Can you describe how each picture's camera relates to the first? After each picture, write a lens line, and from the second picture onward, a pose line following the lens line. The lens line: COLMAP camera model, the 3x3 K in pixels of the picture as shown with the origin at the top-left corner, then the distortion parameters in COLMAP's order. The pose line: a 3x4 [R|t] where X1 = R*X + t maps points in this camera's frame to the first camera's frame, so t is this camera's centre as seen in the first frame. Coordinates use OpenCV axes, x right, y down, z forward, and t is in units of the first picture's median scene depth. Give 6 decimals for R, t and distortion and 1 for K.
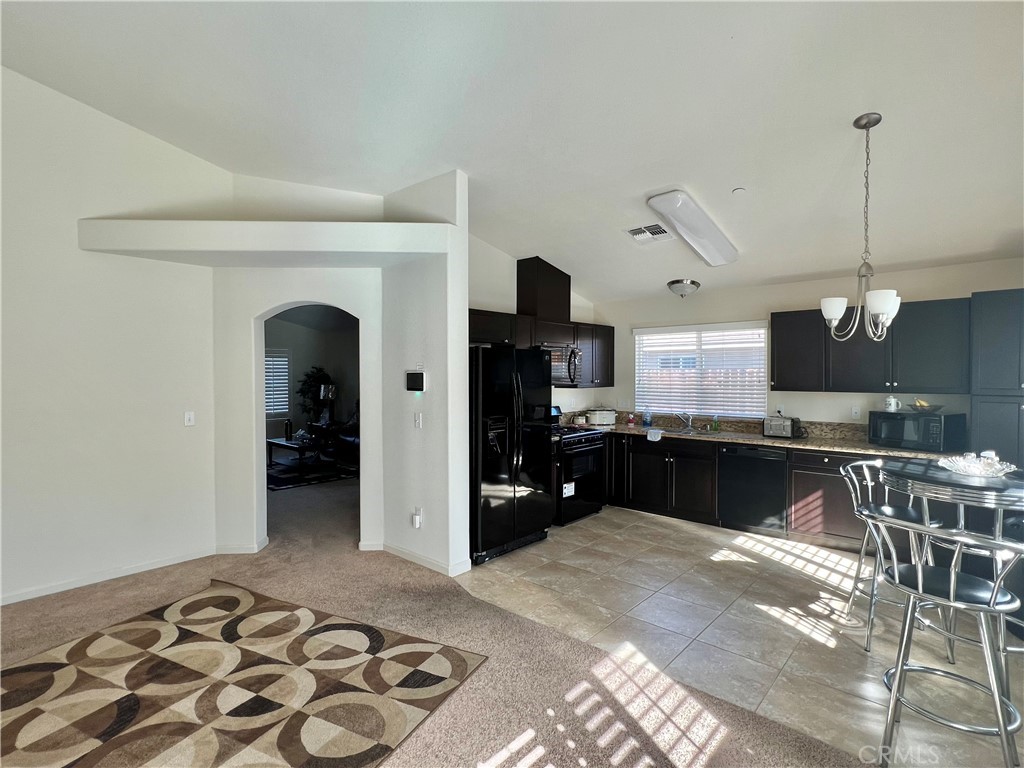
lens RADIAL K [[513.4, 0, 507.9], [0, 513.4, 383.0], [0, 0, 1]] dist [-0.000149, -0.000888]
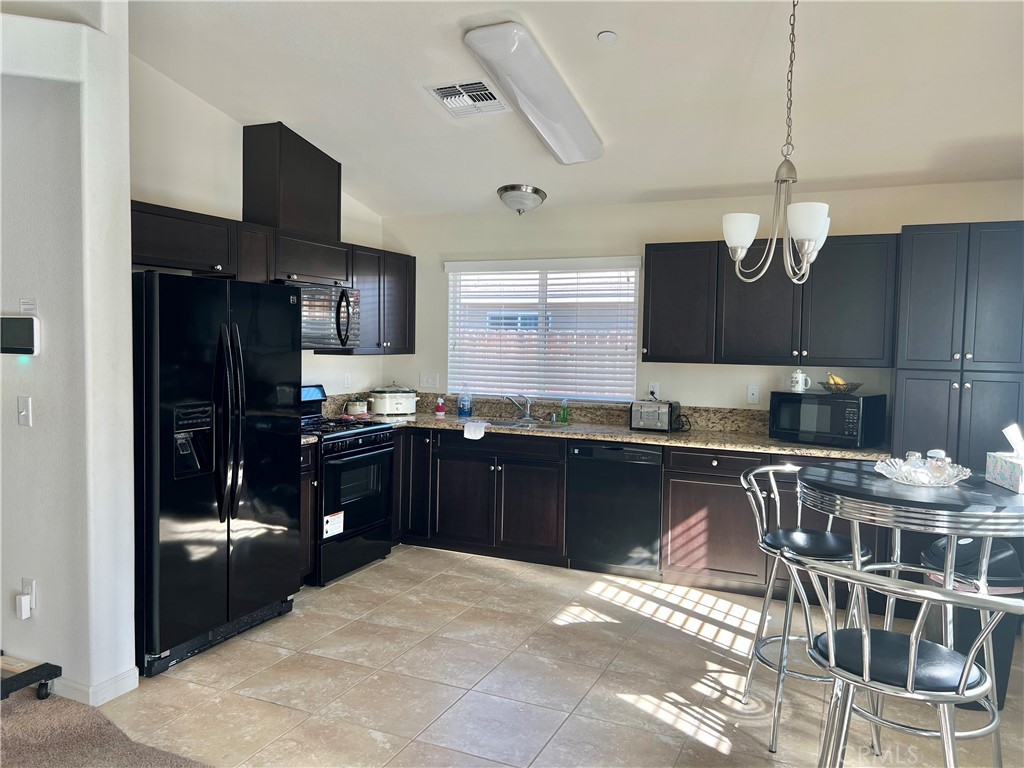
lens RADIAL K [[773.4, 0, 506.4], [0, 773.4, 384.5], [0, 0, 1]] dist [0.058027, -0.059284]
pose [[0.953042, 0.000956, 0.302837, 0.043997], [-0.013946, 0.999073, 0.040732, 0.007313], [-0.302517, -0.043043, 0.952172, 0.106964]]
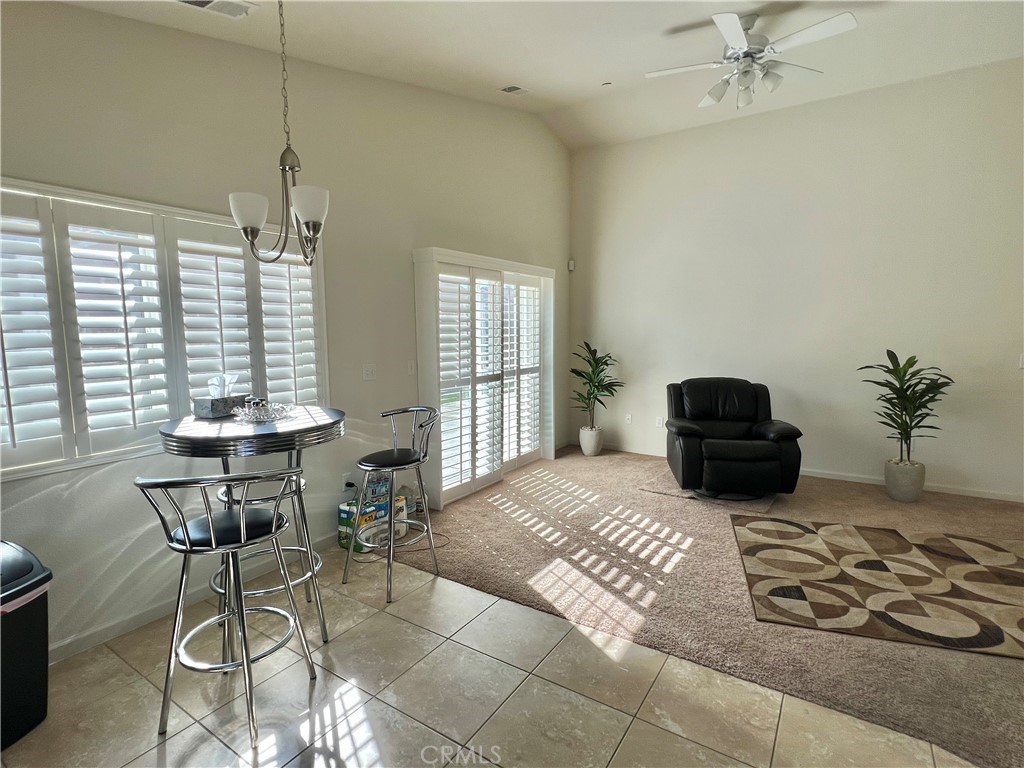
lens RADIAL K [[501.4, 0, 512.0], [0, 501.4, 384.0], [0, 0, 1]] dist [-0.001022, 0.000210]
pose [[-0.987774, 0.027786, -0.153394, 0.339172], [0.007977, 0.991707, 0.128275, -0.003707], [0.155686, 0.125484, -0.979804, 1.143807]]
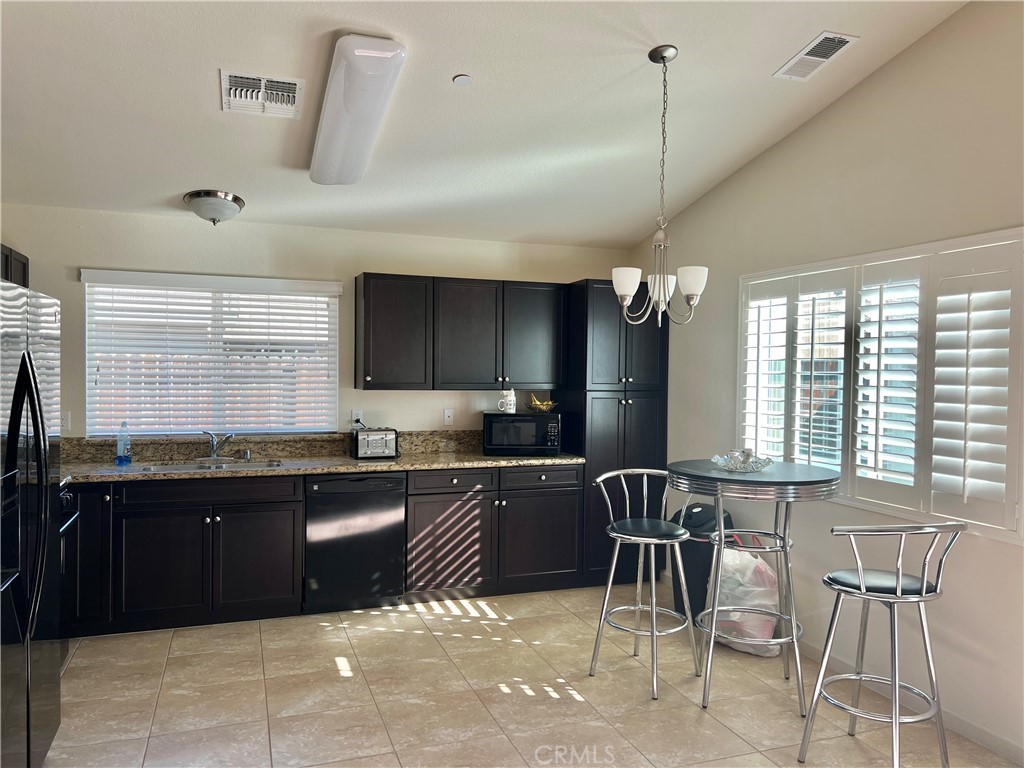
lens RADIAL K [[764.4, 0, 521.9], [0, 764.4, 391.0], [0, 0, 1]] dist [0.081438, -0.111884]
pose [[0.459437, -0.017433, 0.888039, -0.327502], [0.003203, 0.999833, 0.017970, -0.000620], [-0.888205, -0.005412, 0.459416, 0.415507]]
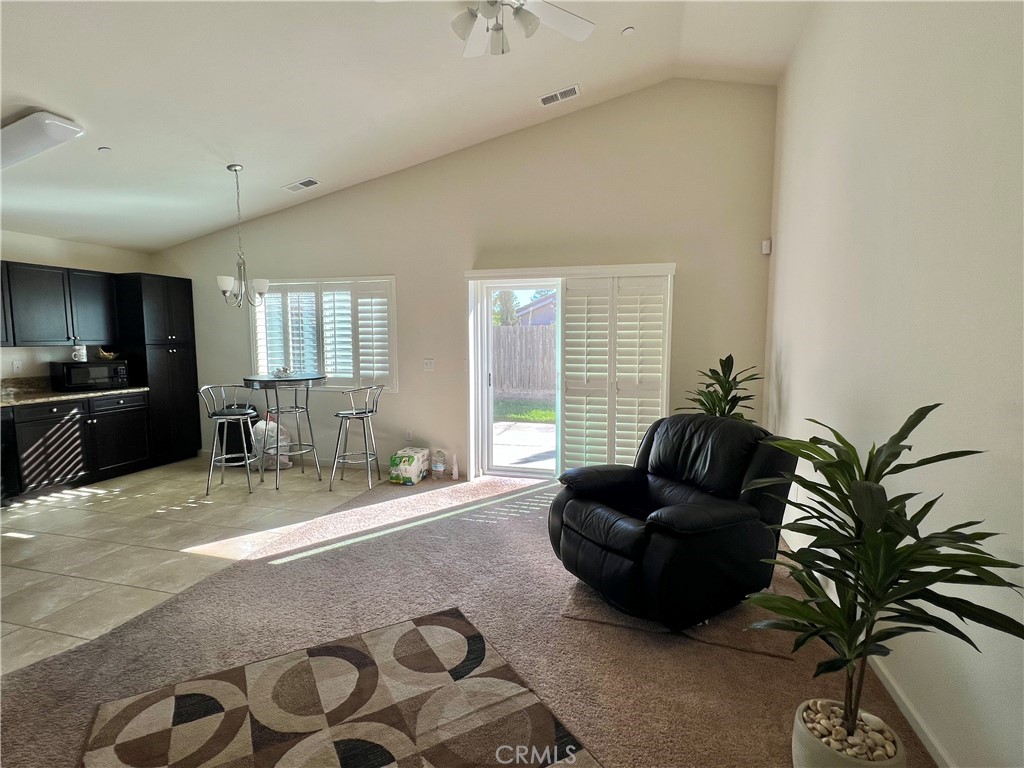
lens RADIAL K [[513.4, 0, 507.9], [0, 513.4, 383.0], [0, 0, 1]] dist [-0.000149, -0.000888]
pose [[-0.451897, -0.076620, 0.888773, -0.755206], [0.019517, 0.995217, 0.095720, 0.011943], [-0.891856, 0.060602, -0.448241, 0.655593]]
